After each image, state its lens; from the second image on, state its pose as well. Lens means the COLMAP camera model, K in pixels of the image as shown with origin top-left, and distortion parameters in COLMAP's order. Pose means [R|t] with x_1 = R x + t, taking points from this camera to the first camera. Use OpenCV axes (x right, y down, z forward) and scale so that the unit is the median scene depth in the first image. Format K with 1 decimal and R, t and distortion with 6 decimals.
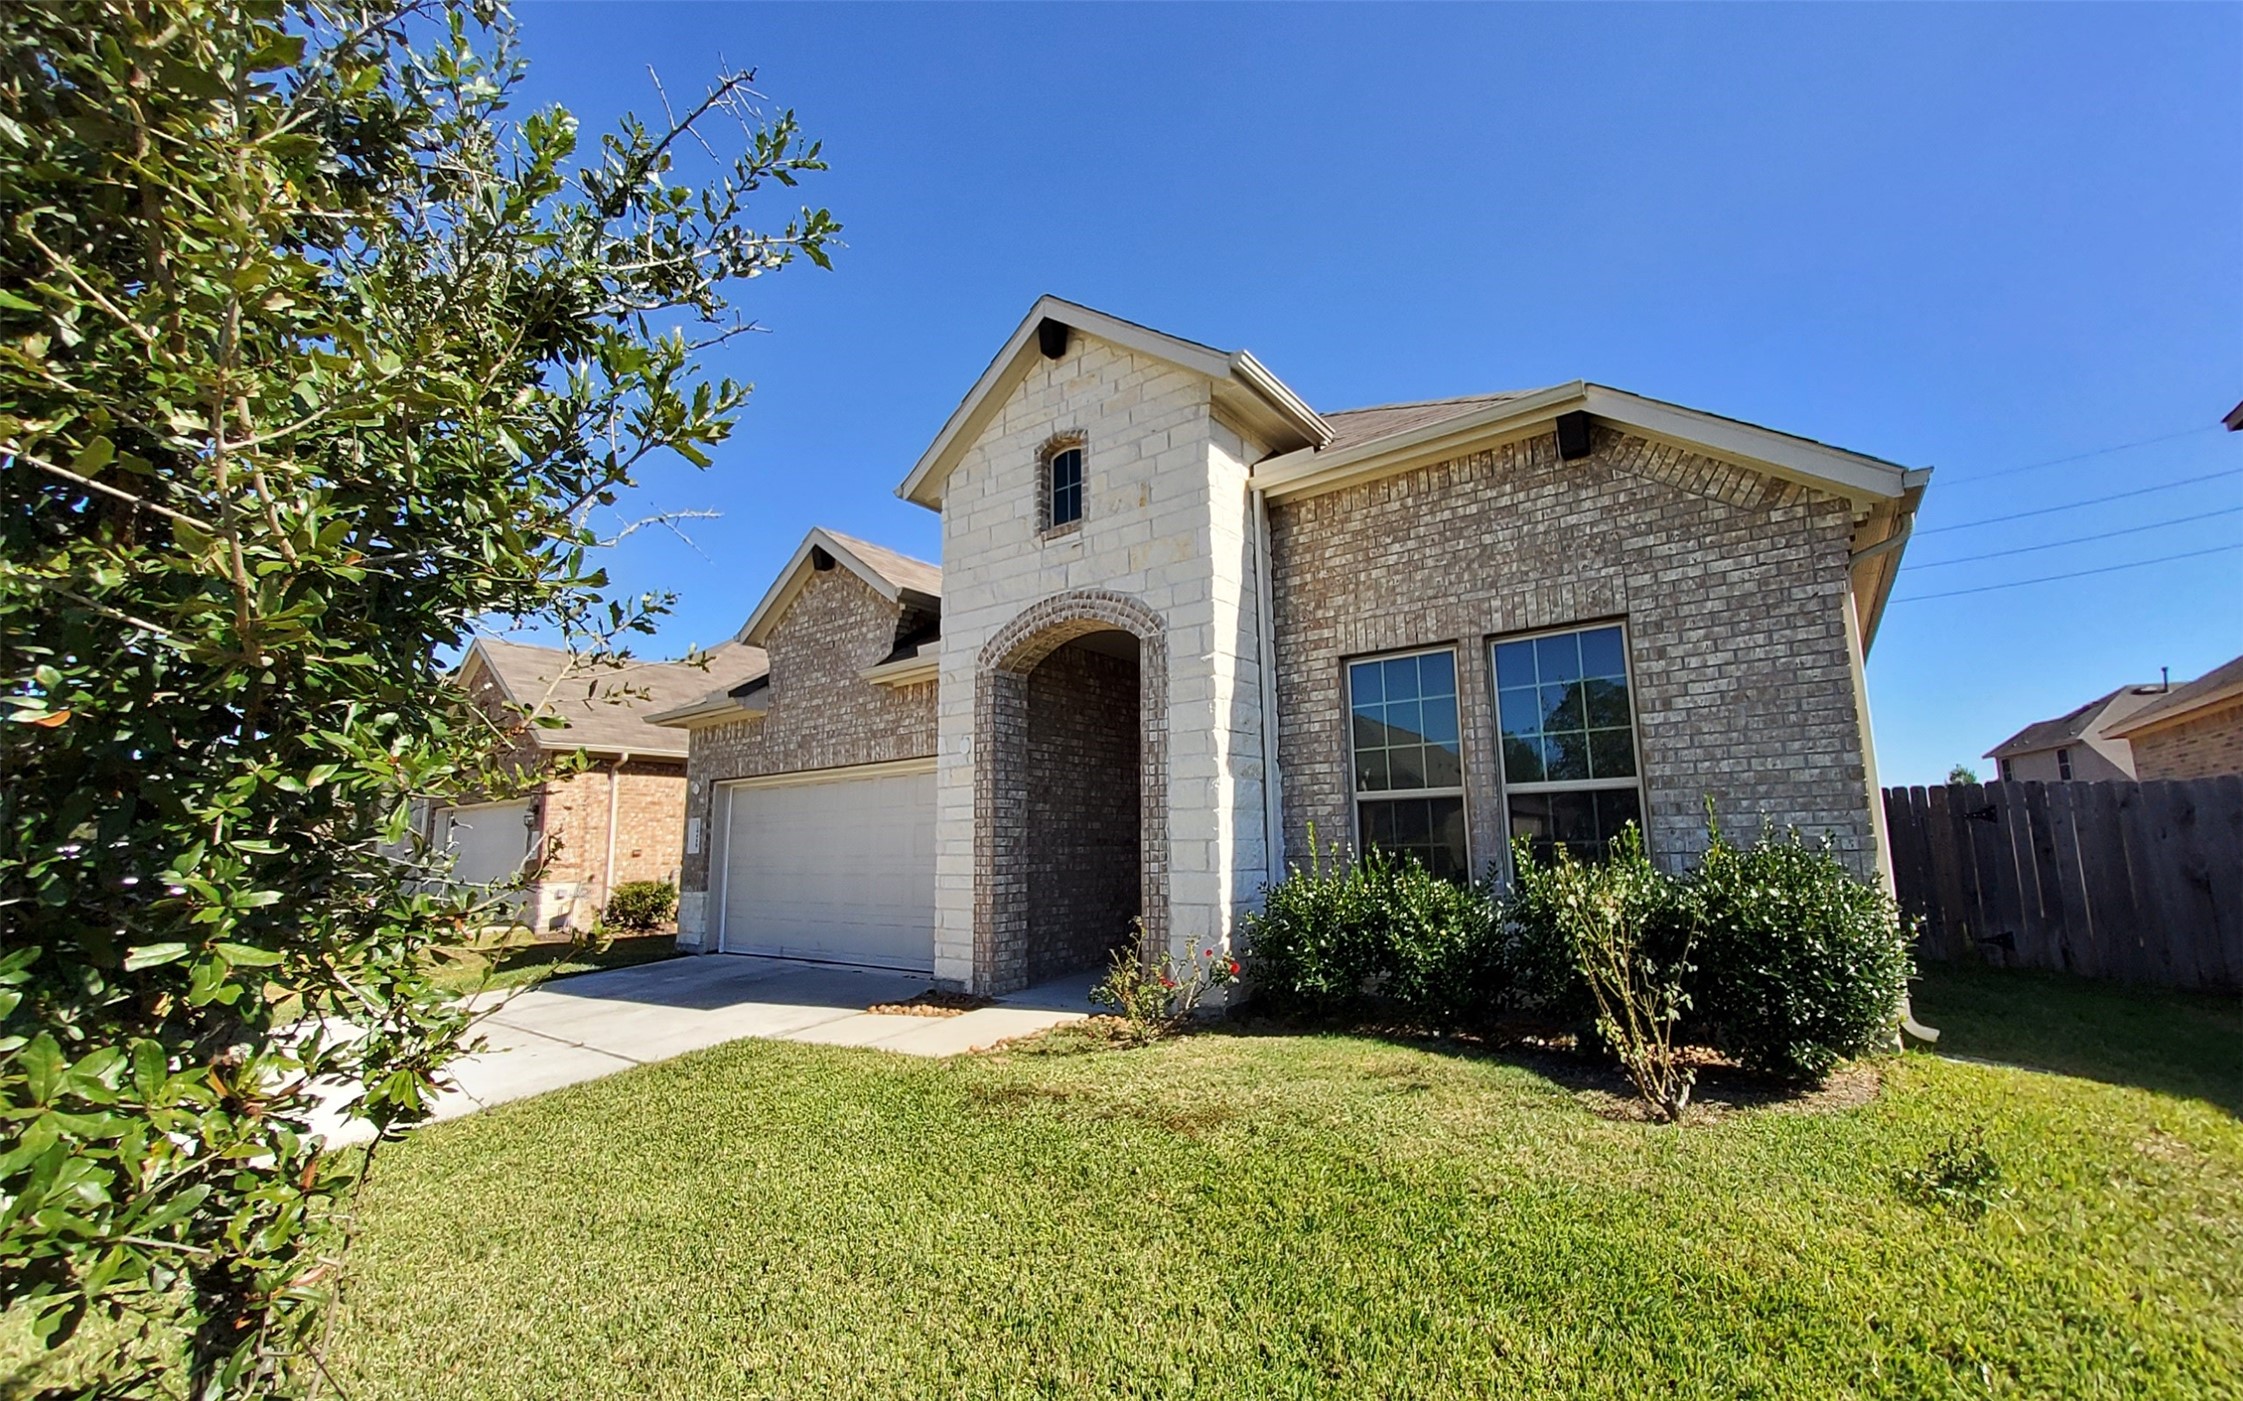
lens RADIAL K [[894.8, 0, 1136.4], [0, 894.8, 727.9], [0, 0, 1]] dist [0.001108, -0.004965]
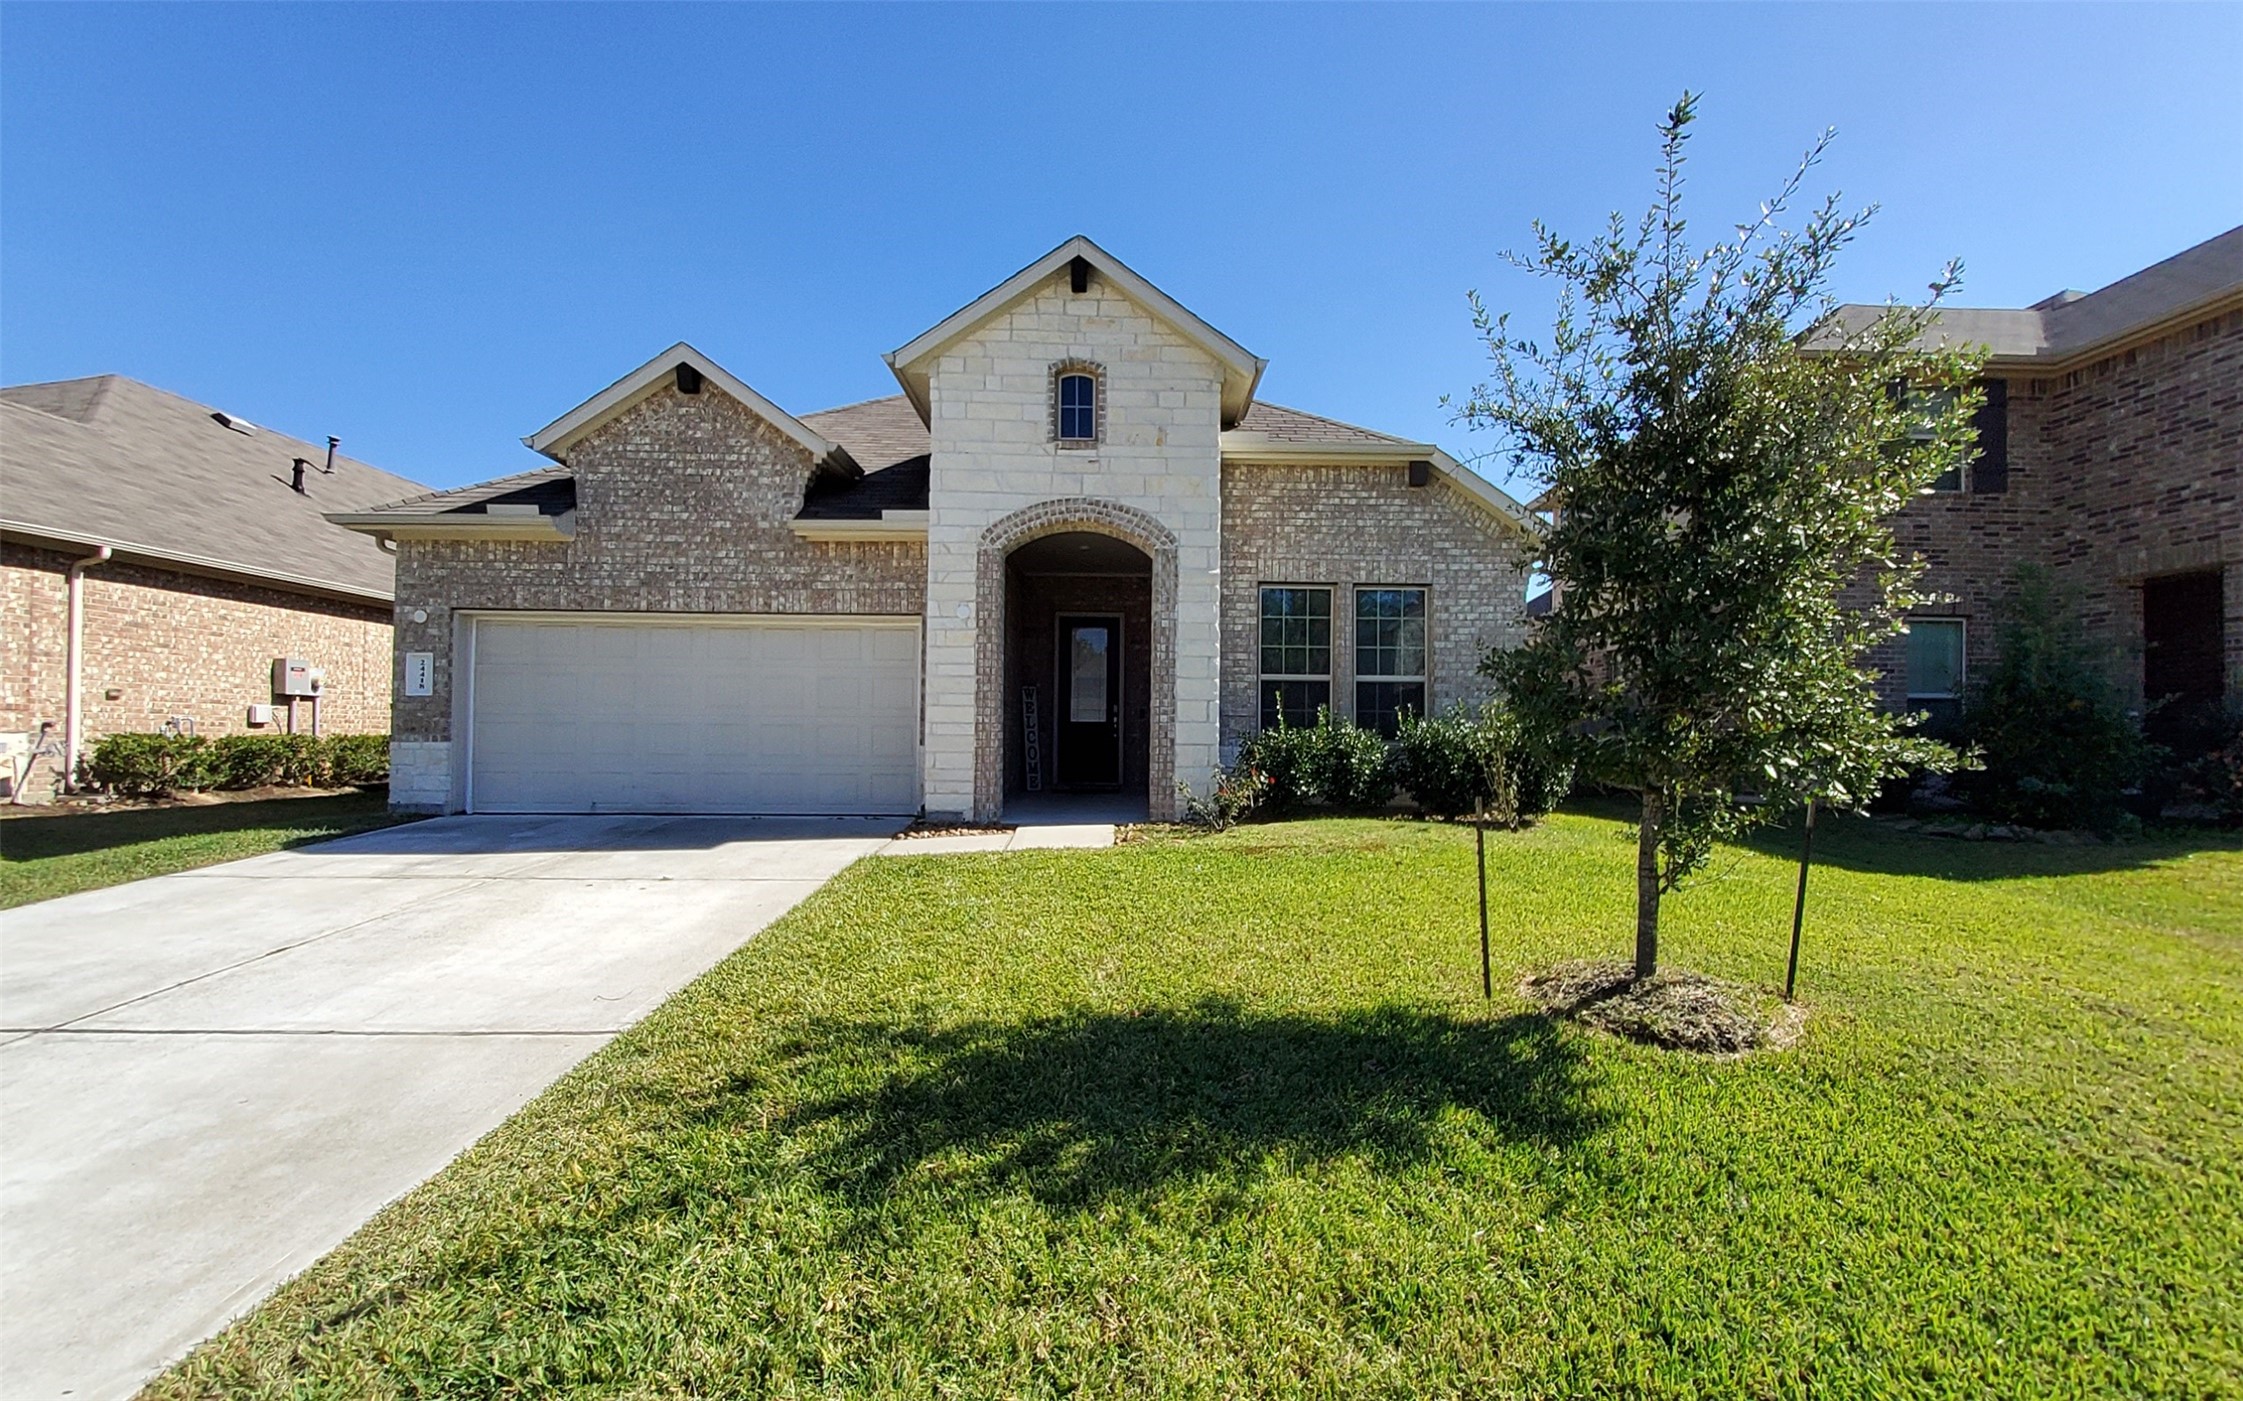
lens RADIAL K [[894.8, 0, 1145.6], [0, 894.8, 730.8], [0, 0, 1]] dist [0.001108, -0.004965]
pose [[0.785241, 0.025091, 0.618682, -0.790836], [-0.105422, 0.990008, 0.093654, 0.043370], [-0.610150, -0.138763, 0.780040, -0.063829]]
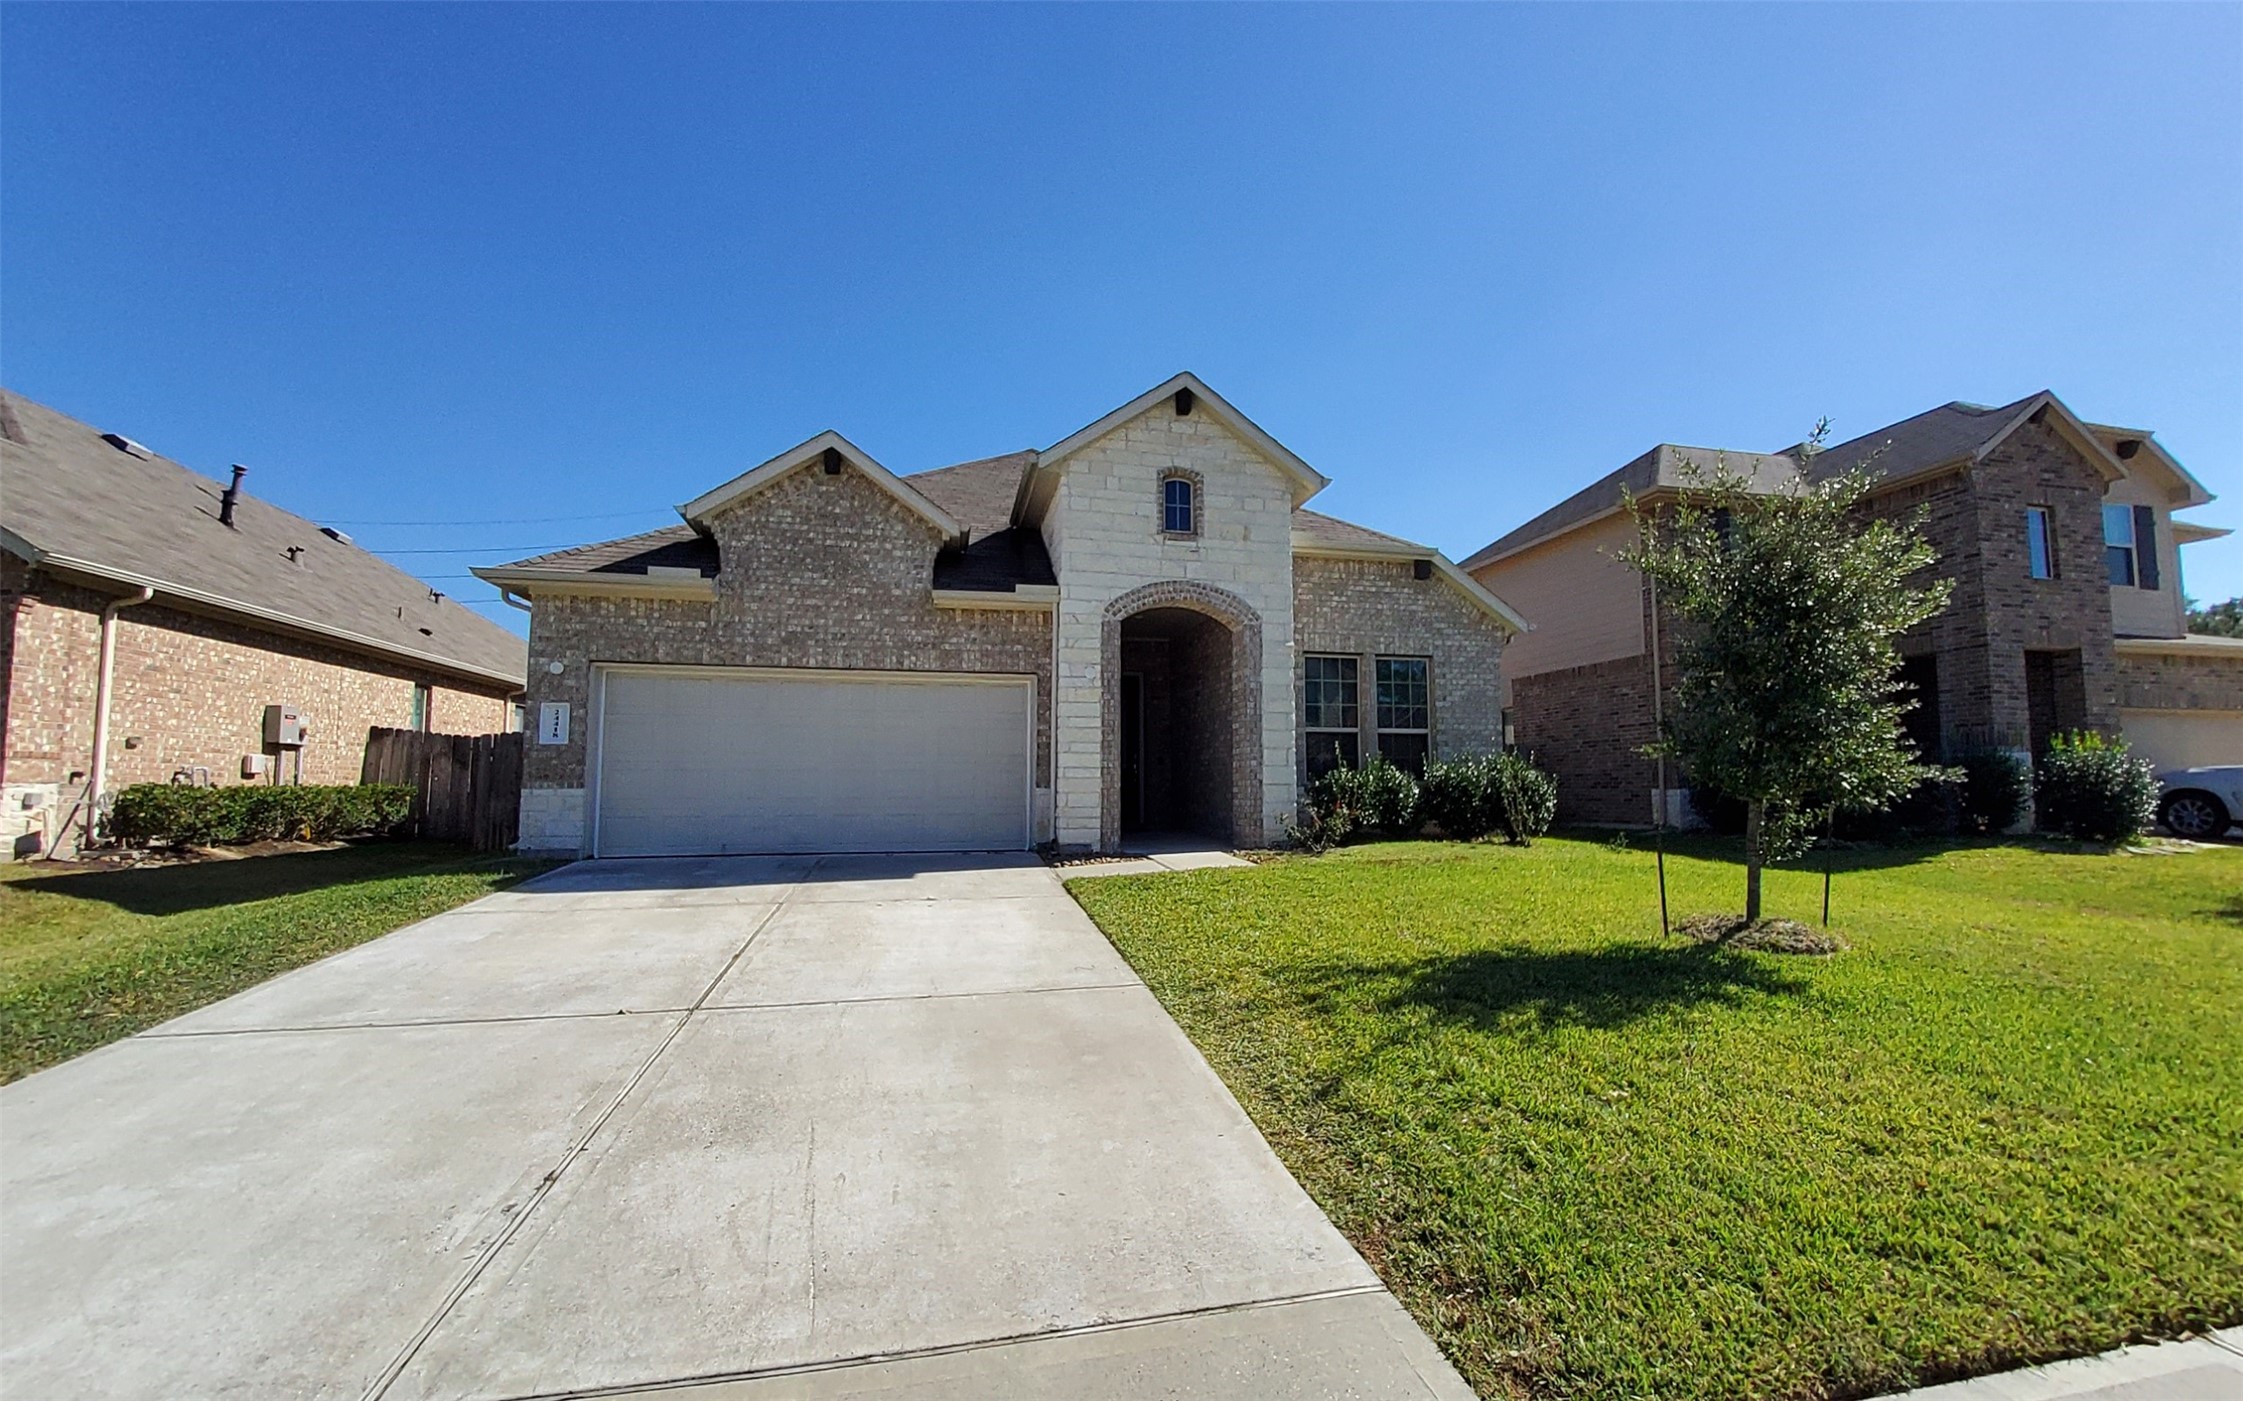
lens RADIAL K [[894.8, 0, 1140.6], [0, 894.8, 731.1], [0, 0, 1]] dist [0.001108, -0.004965]
pose [[0.644294, 0.062749, 0.762199, -1.292349], [-0.114120, 0.993358, 0.014687, 0.087265], [-0.756215, -0.096445, 0.647176, 0.067398]]
